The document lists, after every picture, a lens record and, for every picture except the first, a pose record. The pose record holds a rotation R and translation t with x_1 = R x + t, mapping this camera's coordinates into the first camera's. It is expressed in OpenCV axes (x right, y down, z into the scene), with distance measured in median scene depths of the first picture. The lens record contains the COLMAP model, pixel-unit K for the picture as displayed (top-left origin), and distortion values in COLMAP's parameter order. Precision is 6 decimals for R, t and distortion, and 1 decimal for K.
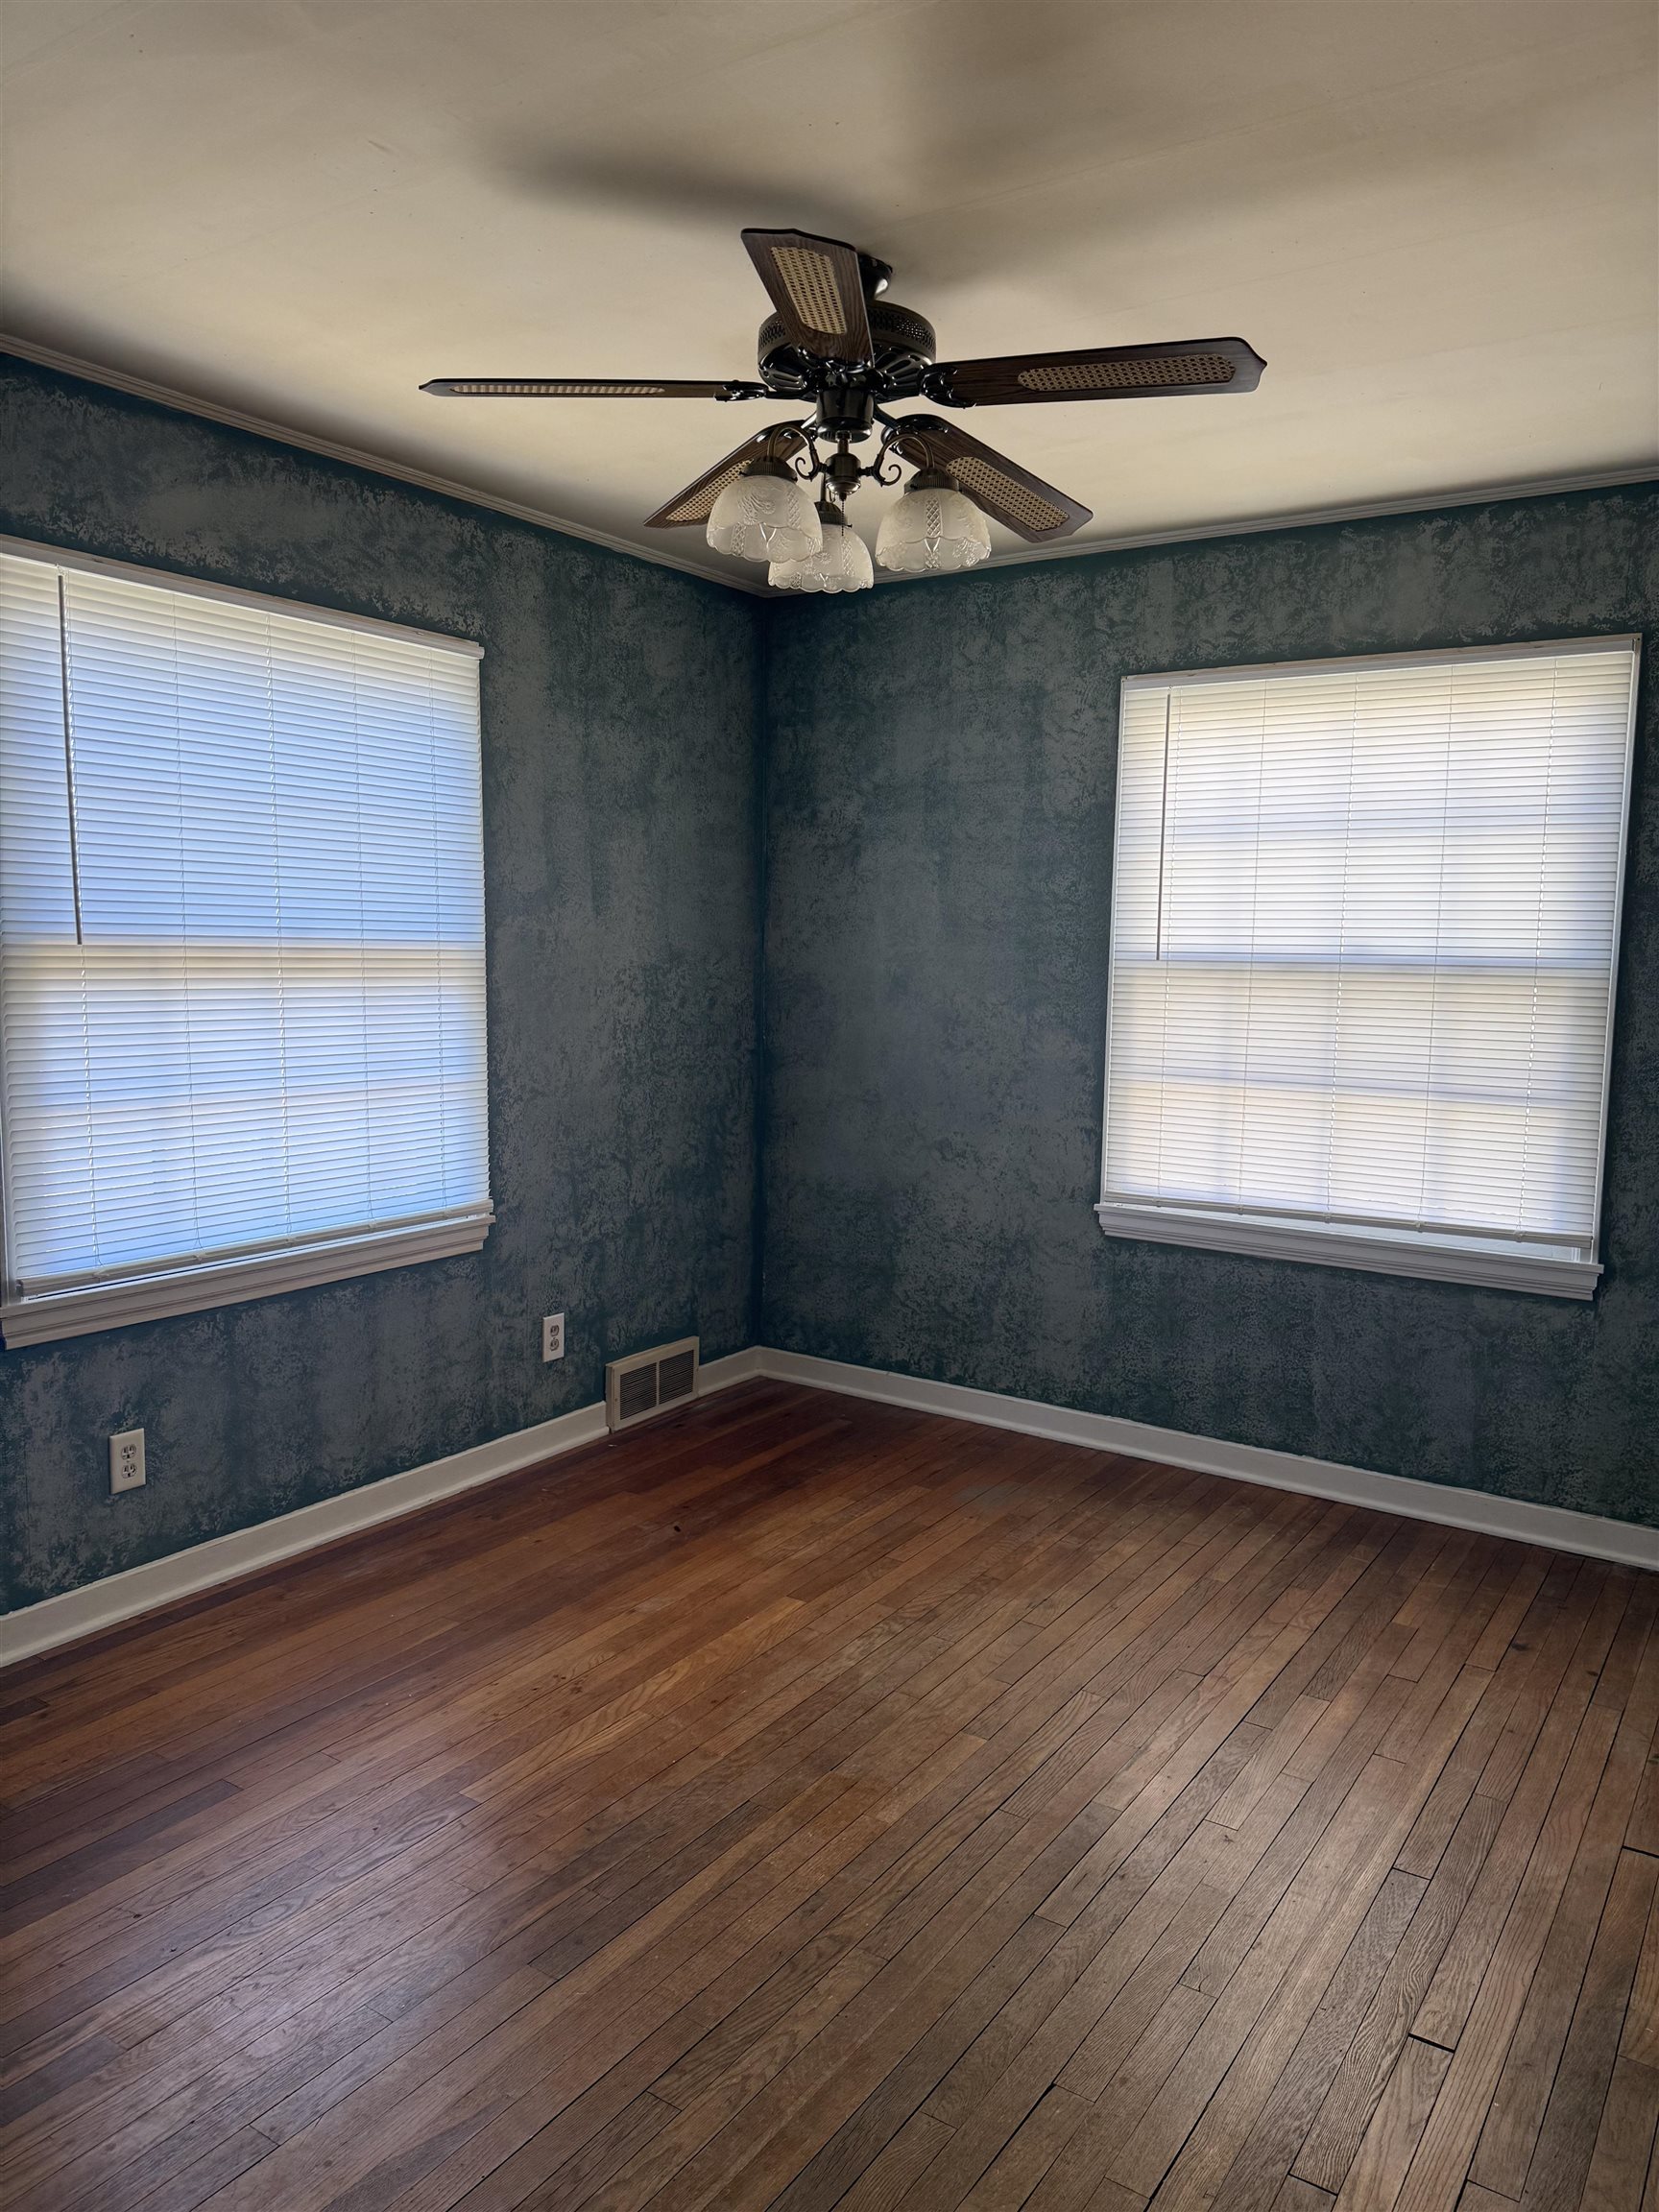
lens RADIAL K [[1542.6, 0, 829.5], [0, 1542.6, 1106.0], [0, 0, 1]] dist [0.079990, -0.125431]
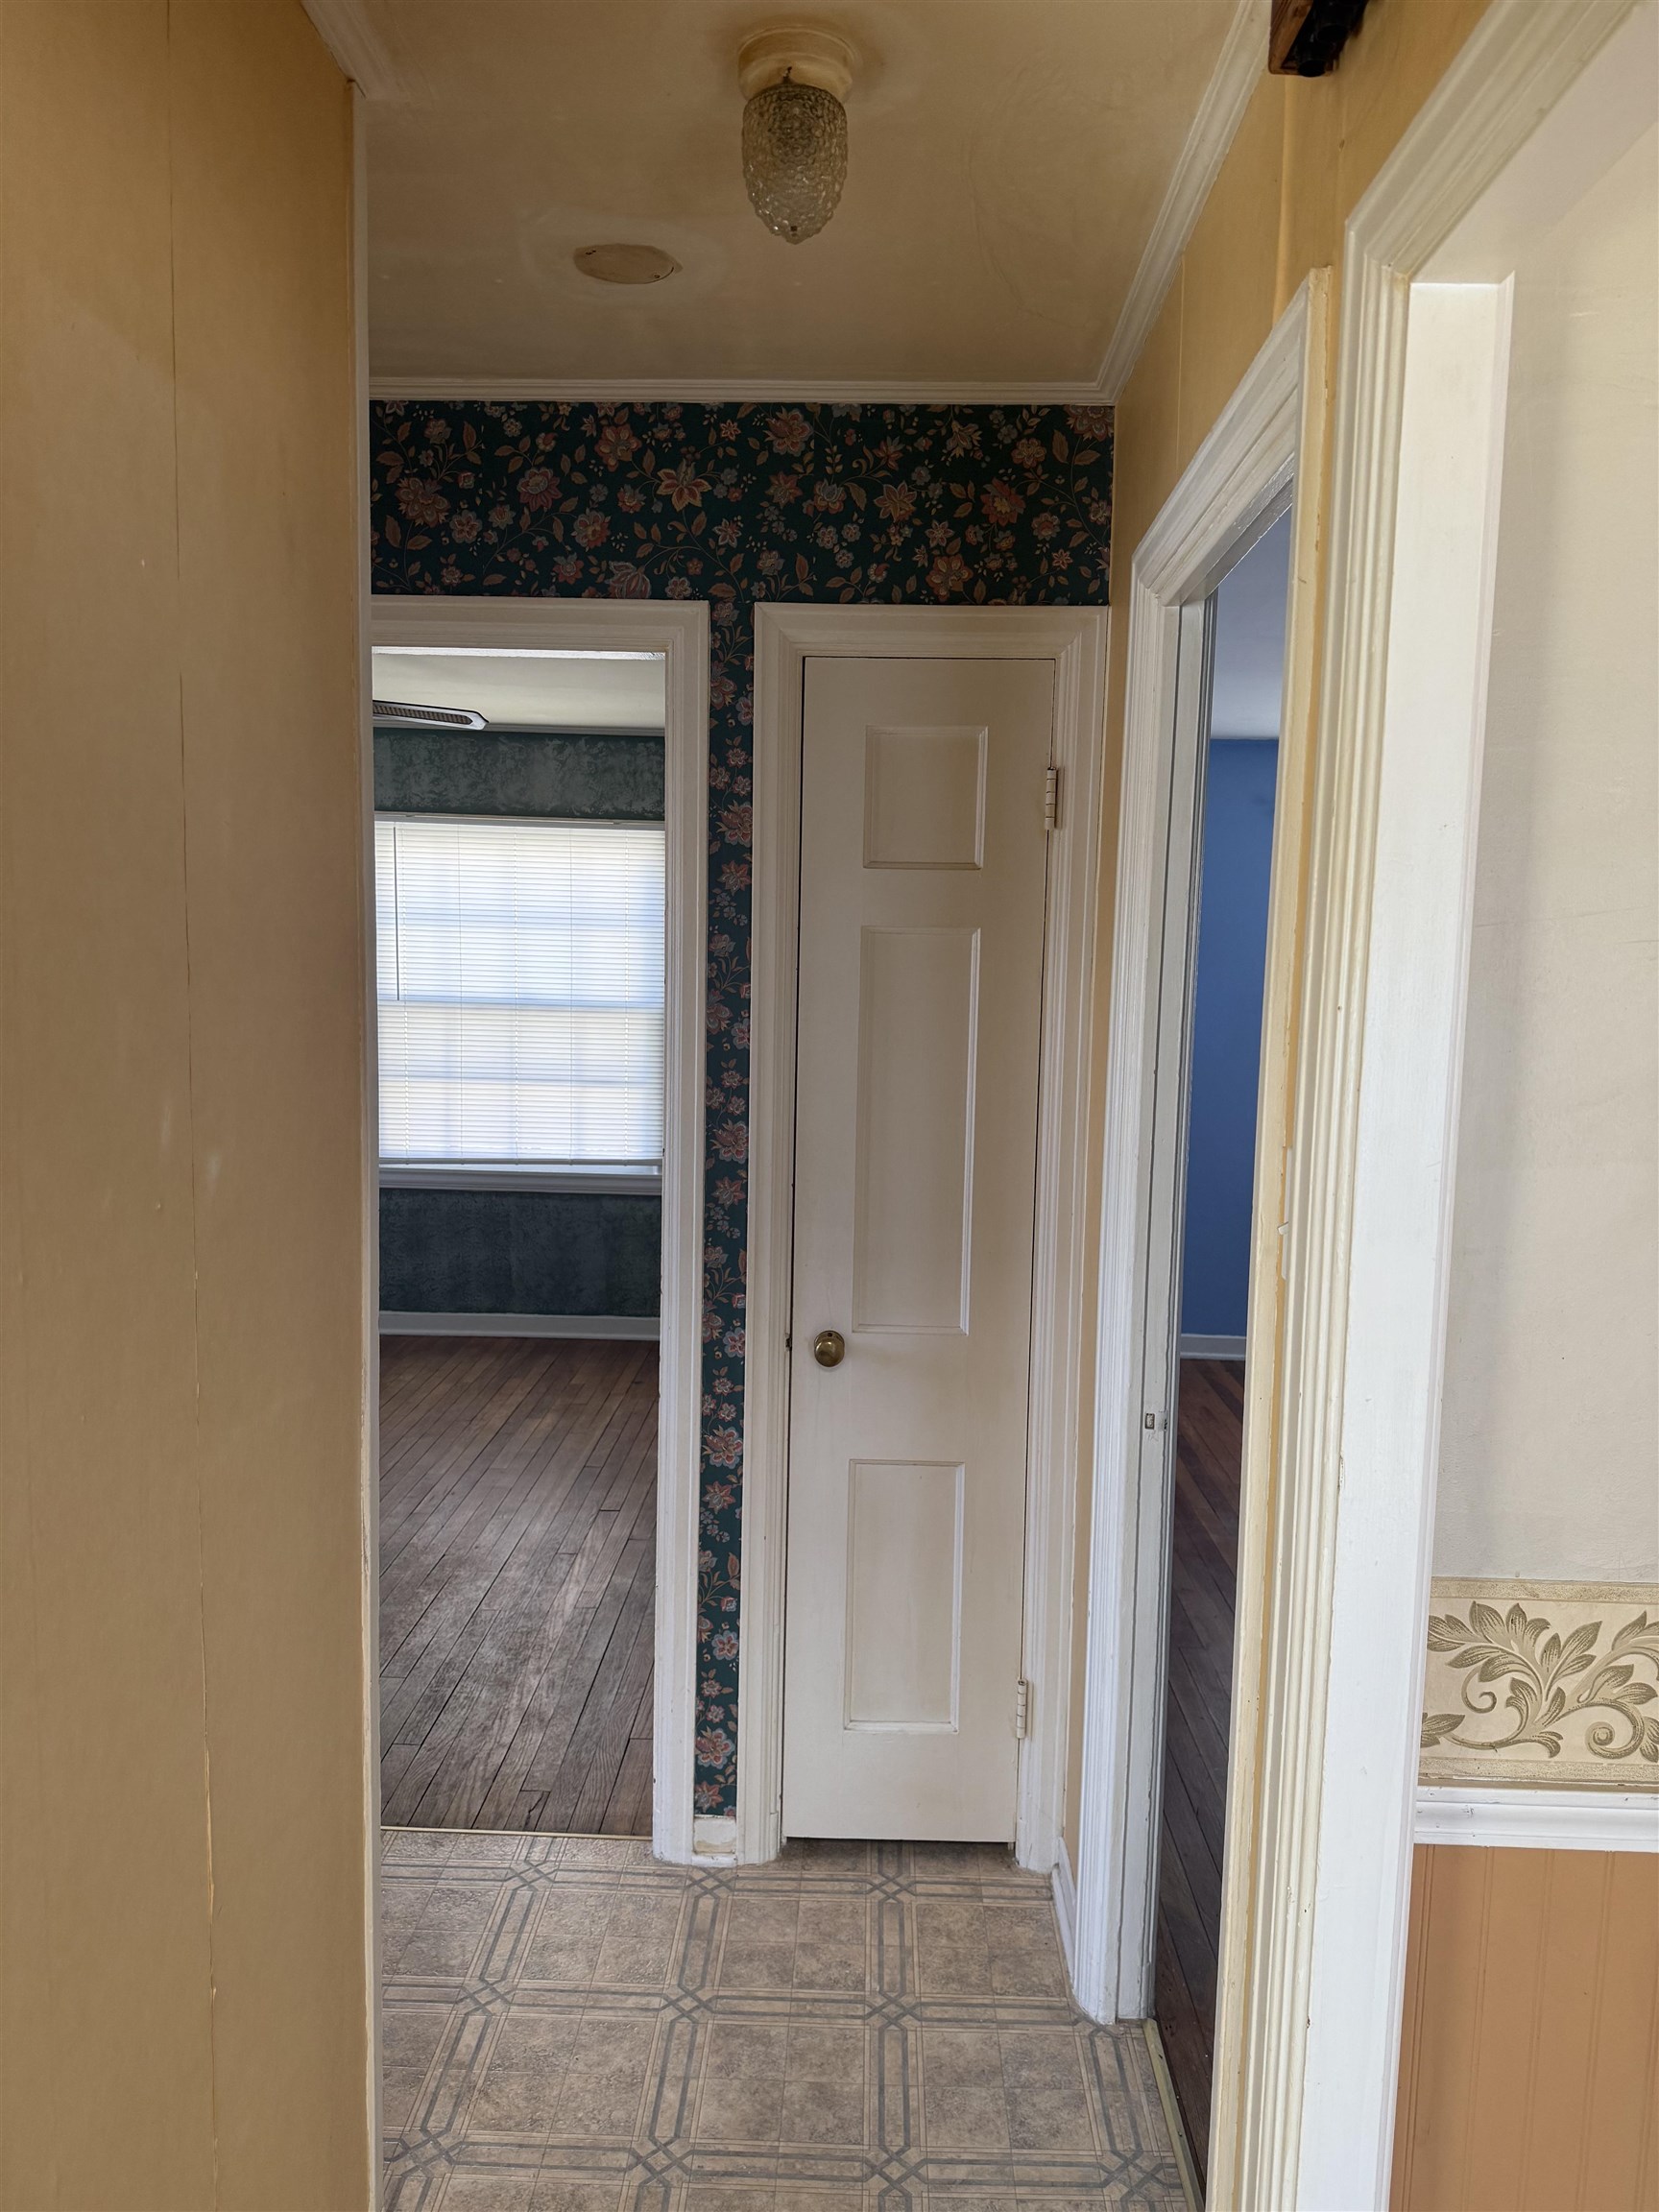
lens RADIAL K [[1550.4, 0, 829.5], [0, 1550.4, 1106.0], [0, 0, 1]] dist [0.140969, -0.191255]
pose [[0.846282, -0.045208, 0.530813, -0.271228], [0.051980, 0.998646, 0.002179, 0.028314], [-0.530193, 0.025748, 0.847486, -0.568108]]
